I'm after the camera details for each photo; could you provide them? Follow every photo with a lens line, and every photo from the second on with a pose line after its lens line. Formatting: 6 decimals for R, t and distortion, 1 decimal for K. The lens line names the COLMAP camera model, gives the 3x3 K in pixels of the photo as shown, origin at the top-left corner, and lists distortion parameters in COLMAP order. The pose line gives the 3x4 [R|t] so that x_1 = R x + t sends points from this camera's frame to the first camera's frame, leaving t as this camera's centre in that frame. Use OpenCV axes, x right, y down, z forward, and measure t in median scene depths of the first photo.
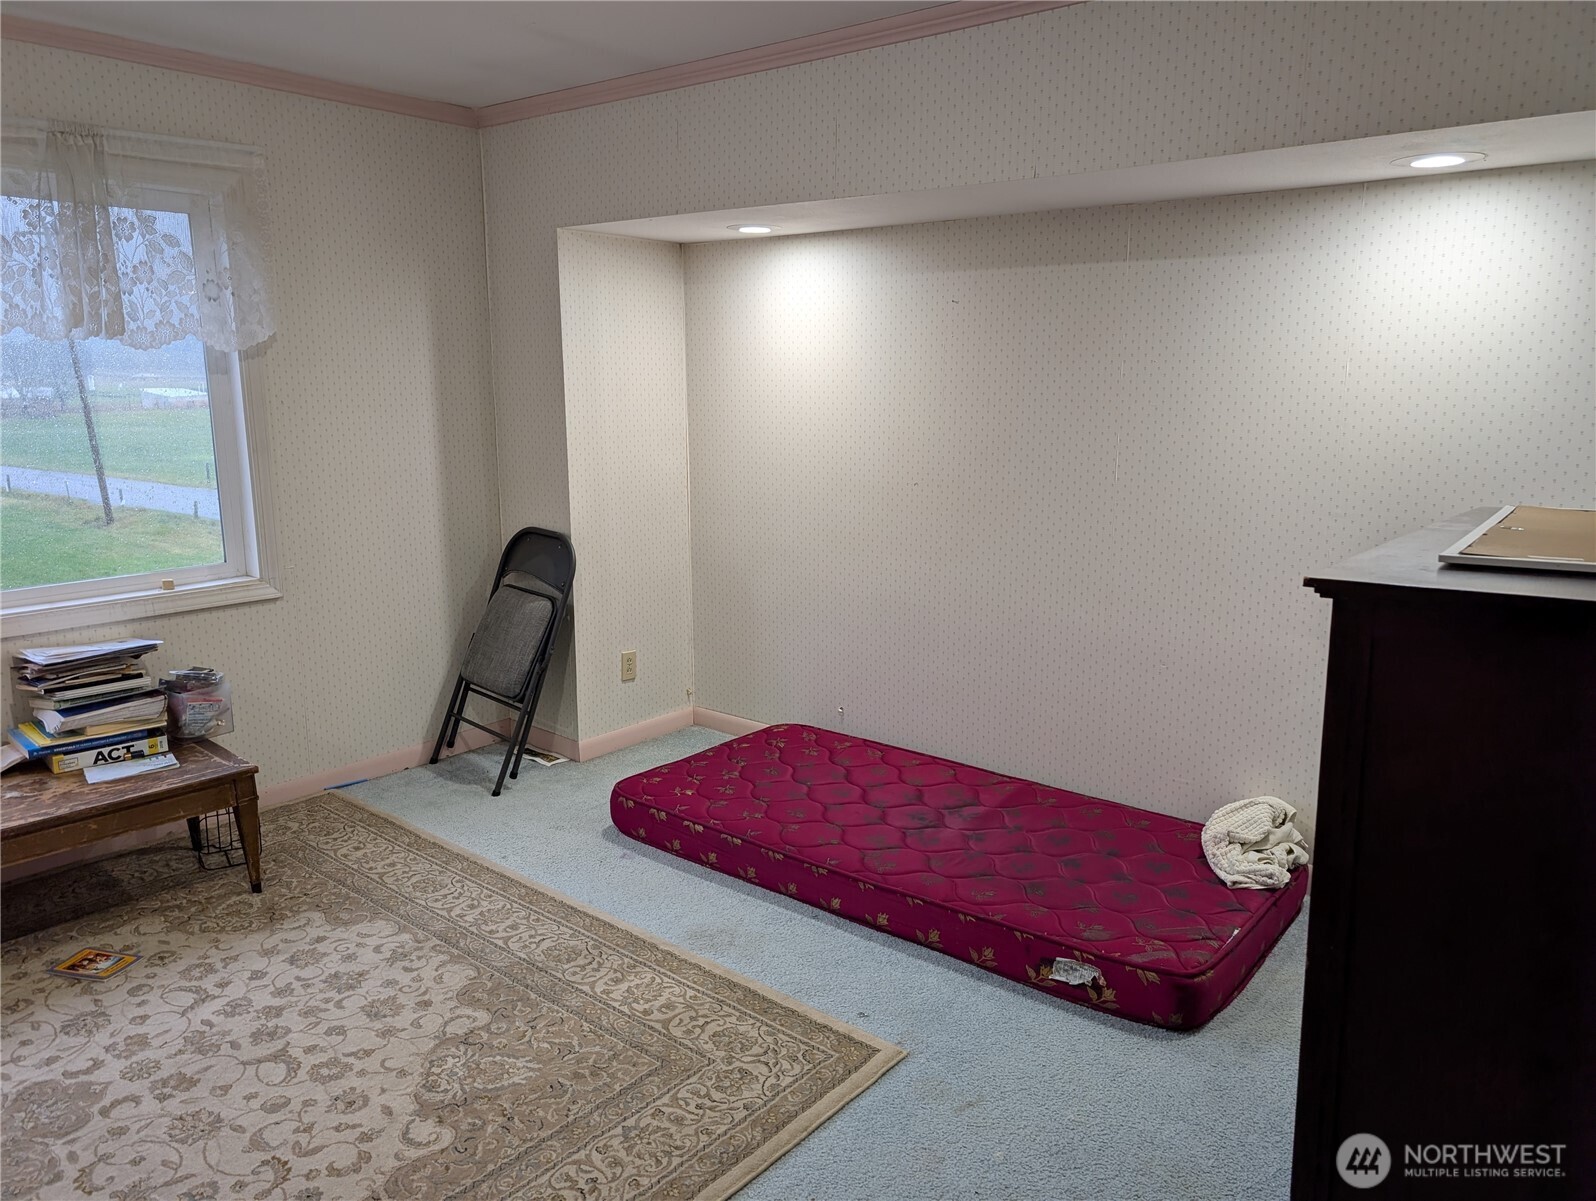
lens RADIAL K [[1148.2, 0, 796.5], [0, 1148.2, 602.8], [0, 0, 1]] dist [0.007535, -0.004329]
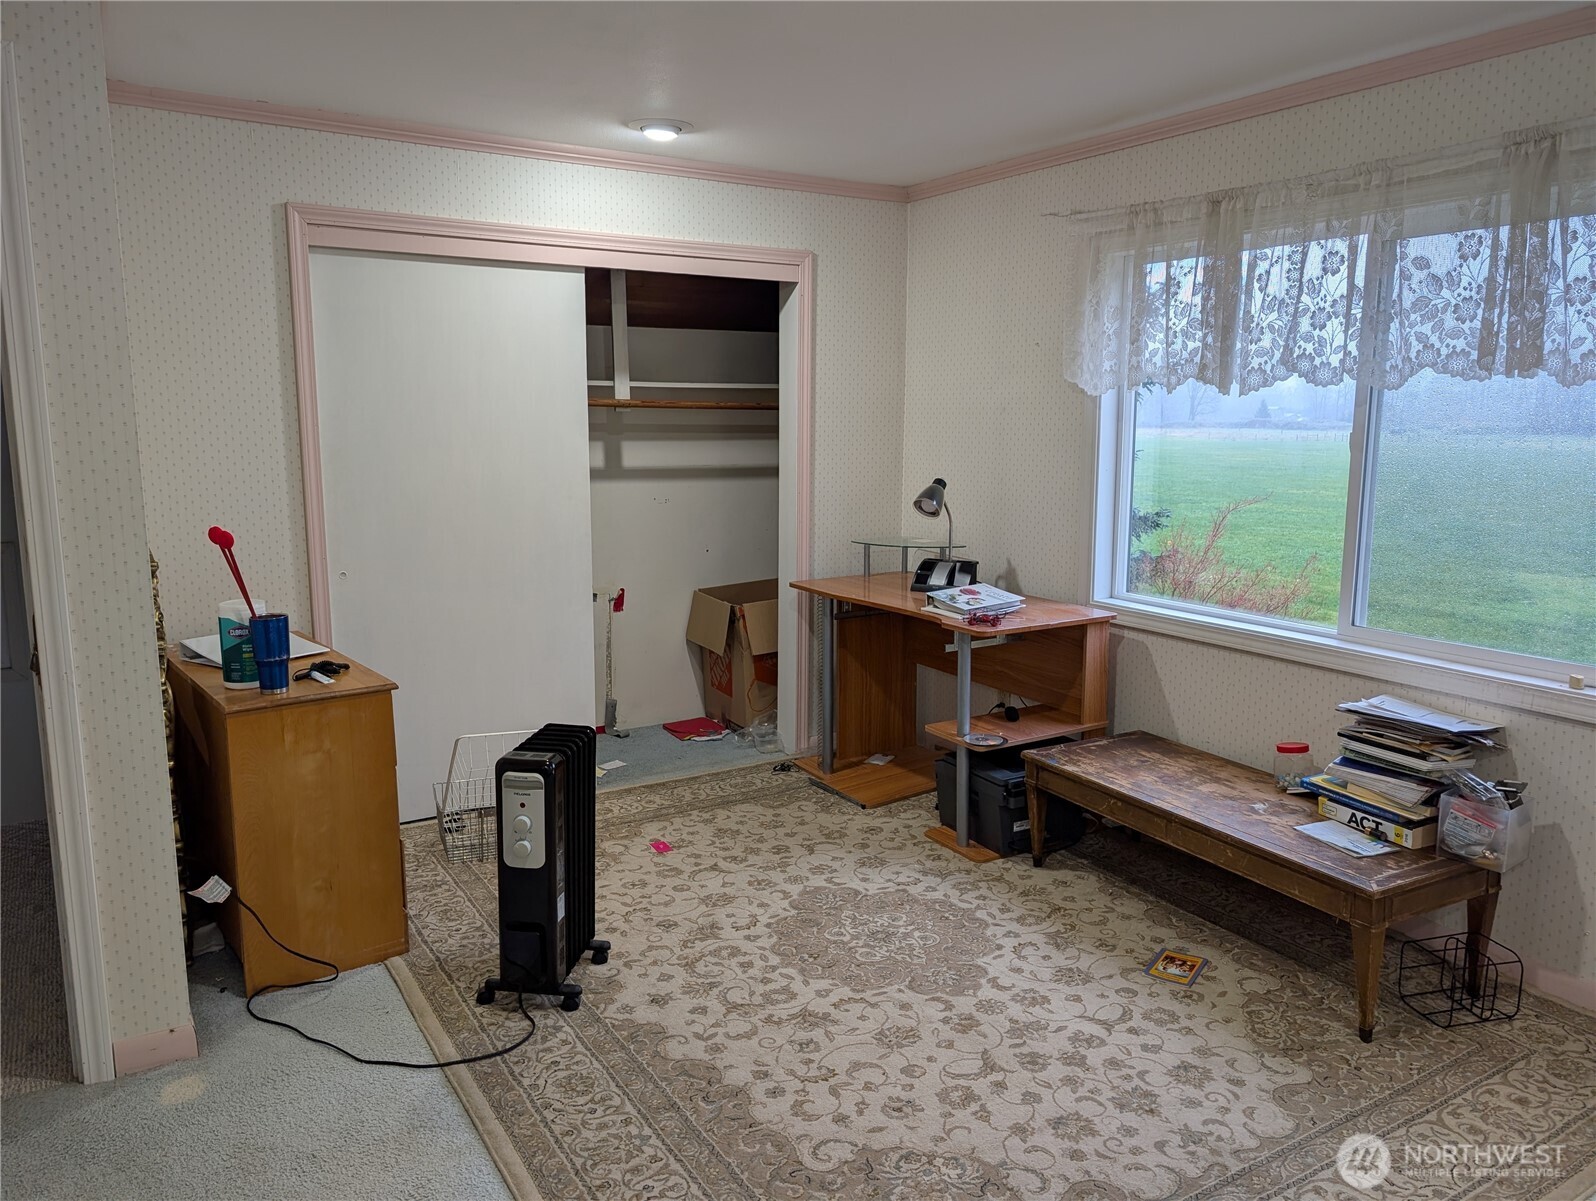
lens RADIAL K [[1148.2, 0, 797.4], [0, 1148.2, 594.1], [0, 0, 1]] dist [0.007535, -0.004329]
pose [[-0.324932, 0.146584, -0.934309, 0.447980], [-0.189761, 0.957719, 0.216251, -0.180133], [0.926504, 0.247562, -0.283377, 0.897374]]
